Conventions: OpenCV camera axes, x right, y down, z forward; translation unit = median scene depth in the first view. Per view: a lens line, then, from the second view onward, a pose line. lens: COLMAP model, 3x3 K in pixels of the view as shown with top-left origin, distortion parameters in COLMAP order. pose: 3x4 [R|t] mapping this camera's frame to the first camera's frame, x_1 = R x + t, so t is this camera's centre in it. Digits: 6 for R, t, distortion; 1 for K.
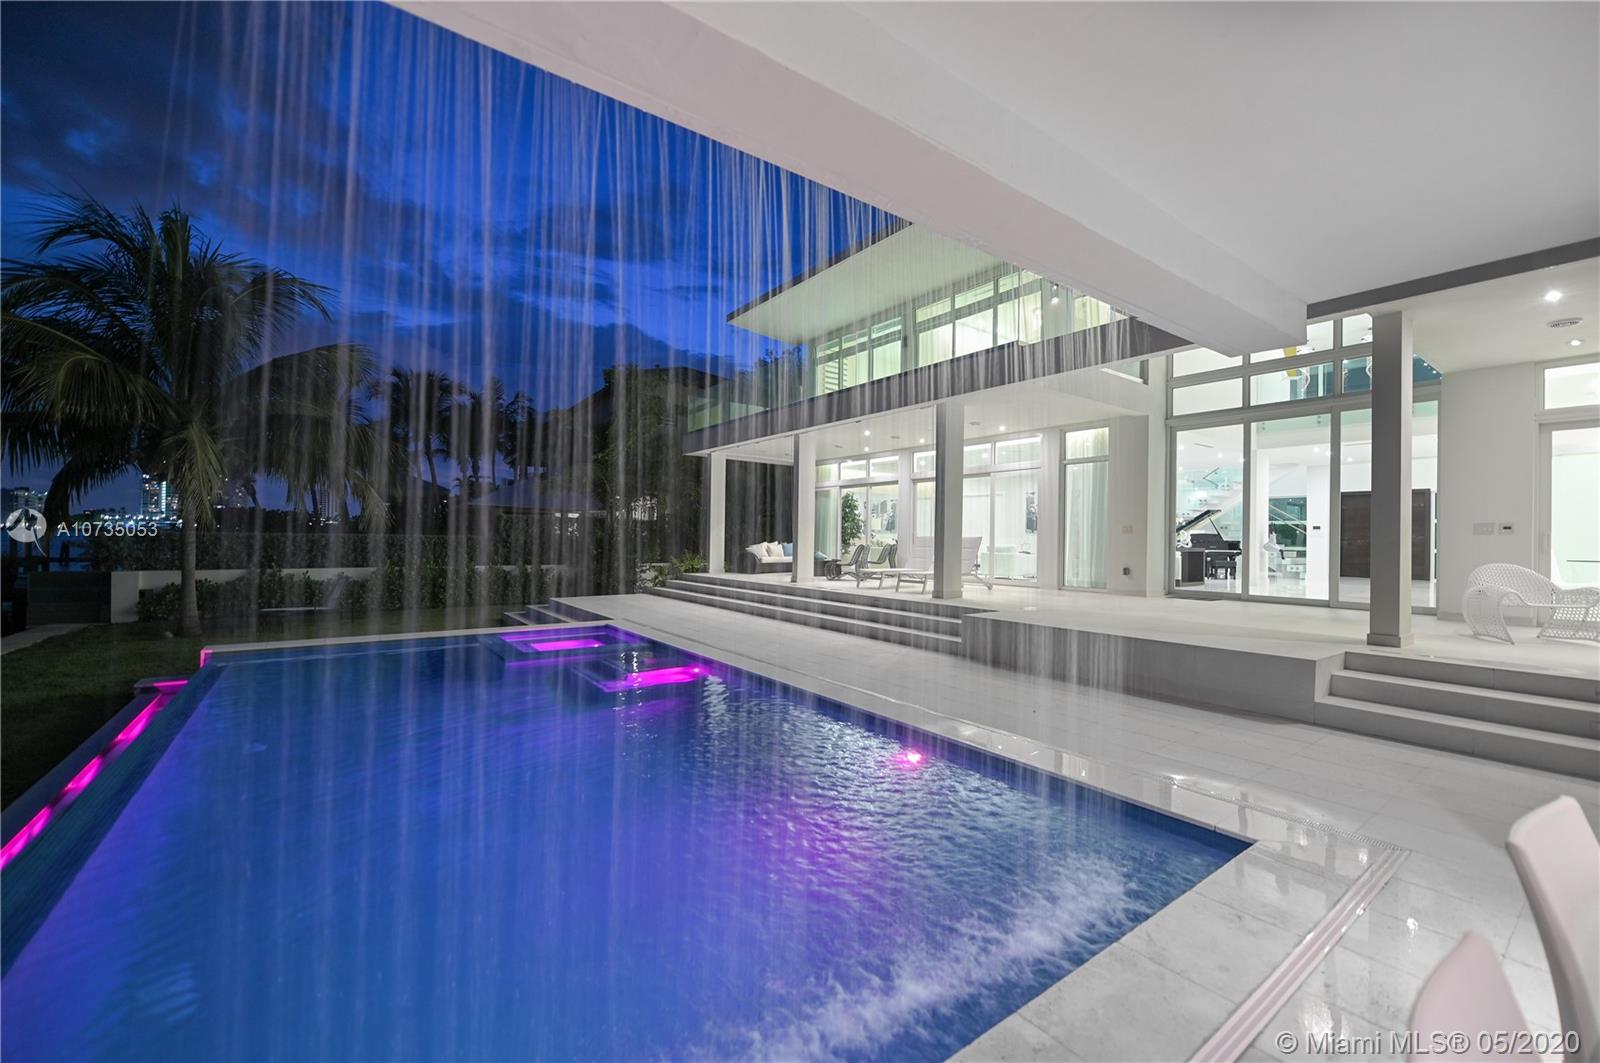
lens RADIAL K [[641.6, 0, 799.6], [0, 641.6, 533.1], [0, 0, 1]] dist [-0.004887, -0.000268]
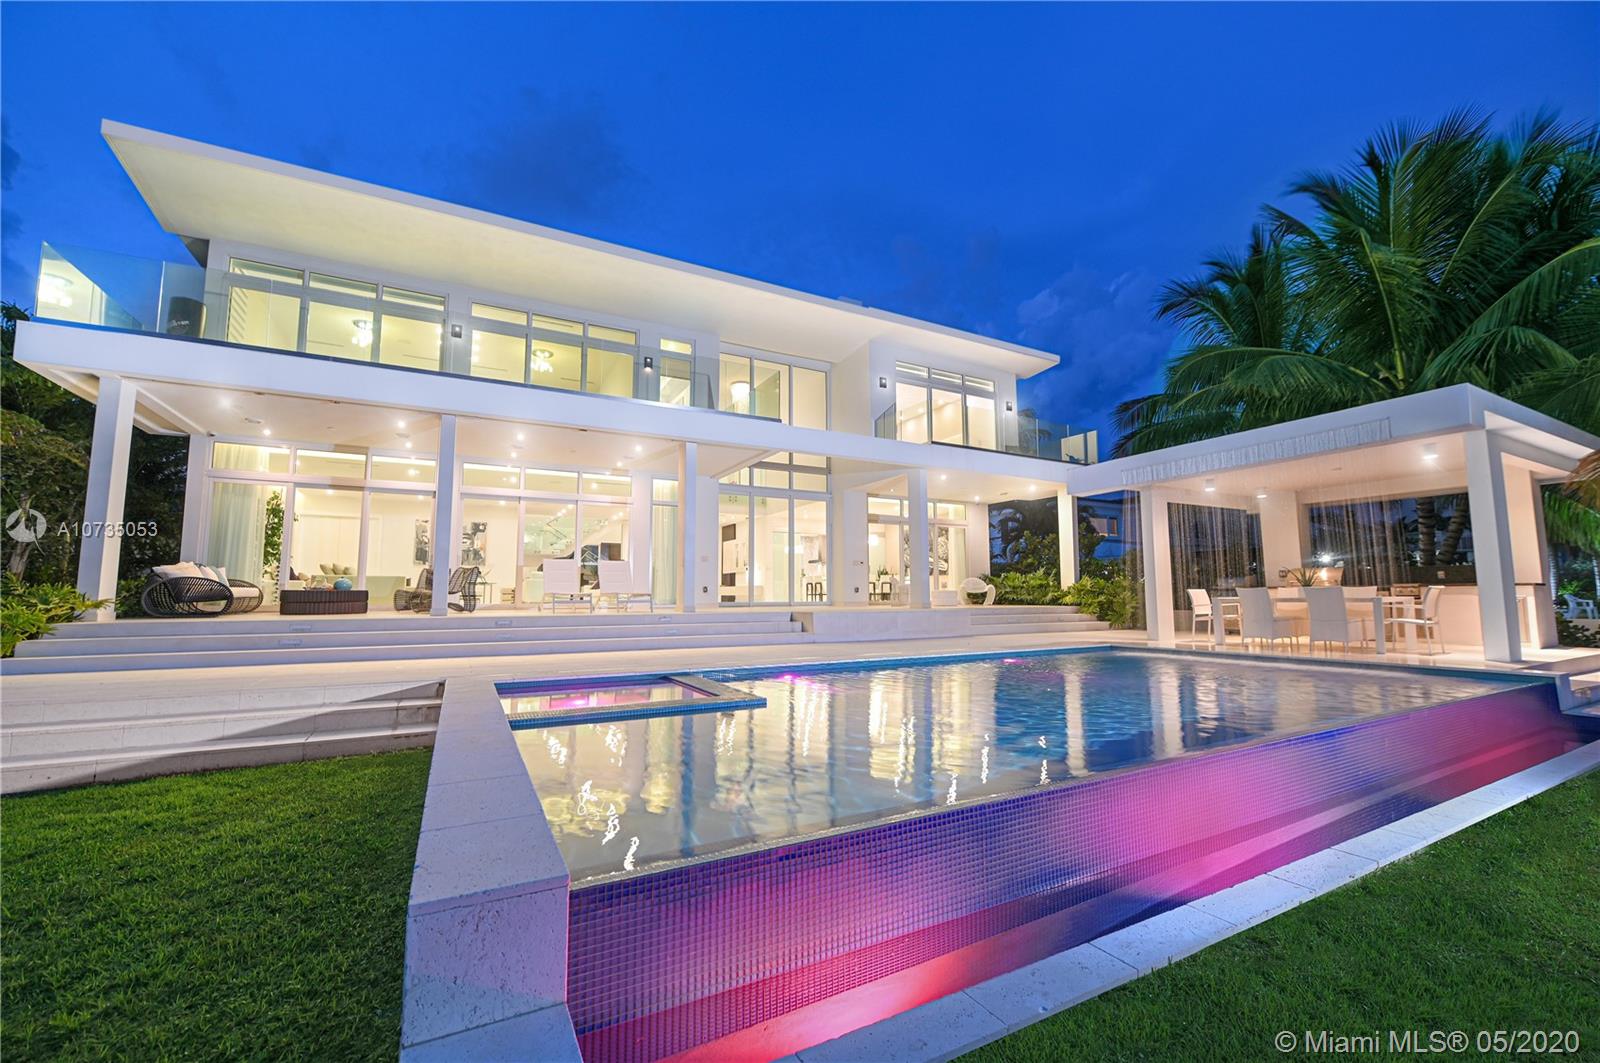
lens RADIAL K [[641.6, 0, 799.6], [0, 641.6, 533.1], [0, 0, 1]] dist [-0.004887, -0.000268]
pose [[0.139007, 0.081121, 0.986963, -0.777354], [-0.001400, 0.996654, -0.081721, 0.047605], [-0.990290, 0.009978, 0.138655, 0.587067]]
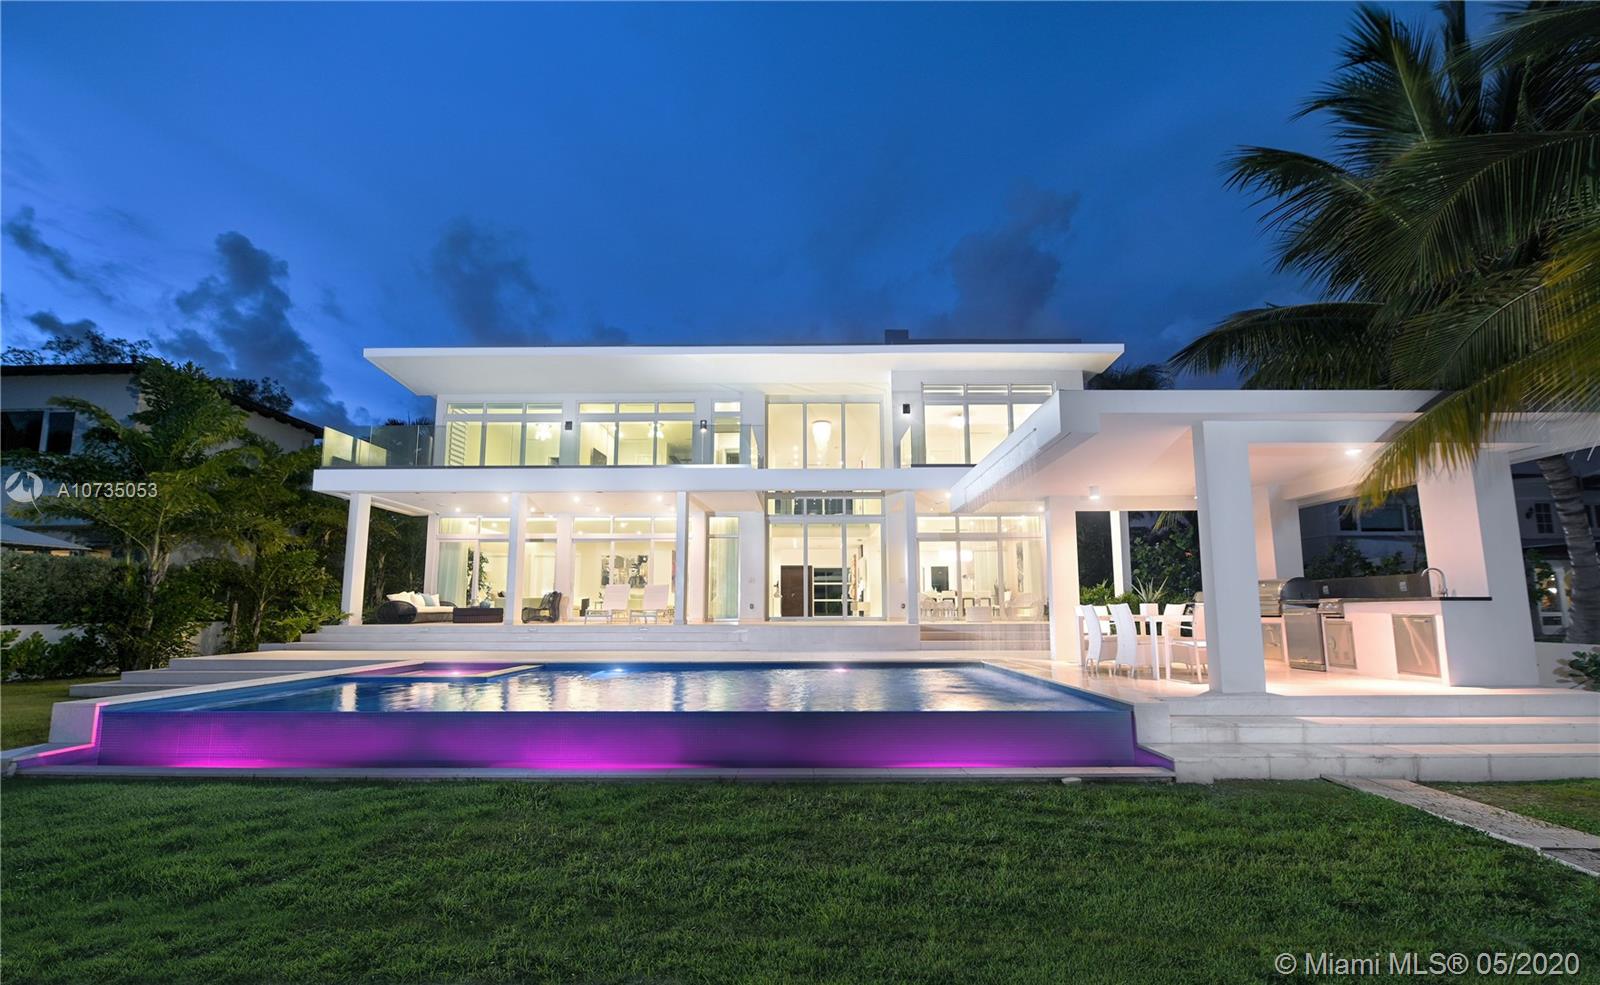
lens RADIAL K [[625.0, 0, 811.6], [0, 625.0, 538.5], [0, 0, 1]] dist [-0.000435, -0.000079]
pose [[0.594686, 0.075390, 0.800416, -0.651983], [0.004909, 0.995234, -0.097387, 0.041389], [-0.803943, 0.061844, 0.591482, -0.068773]]
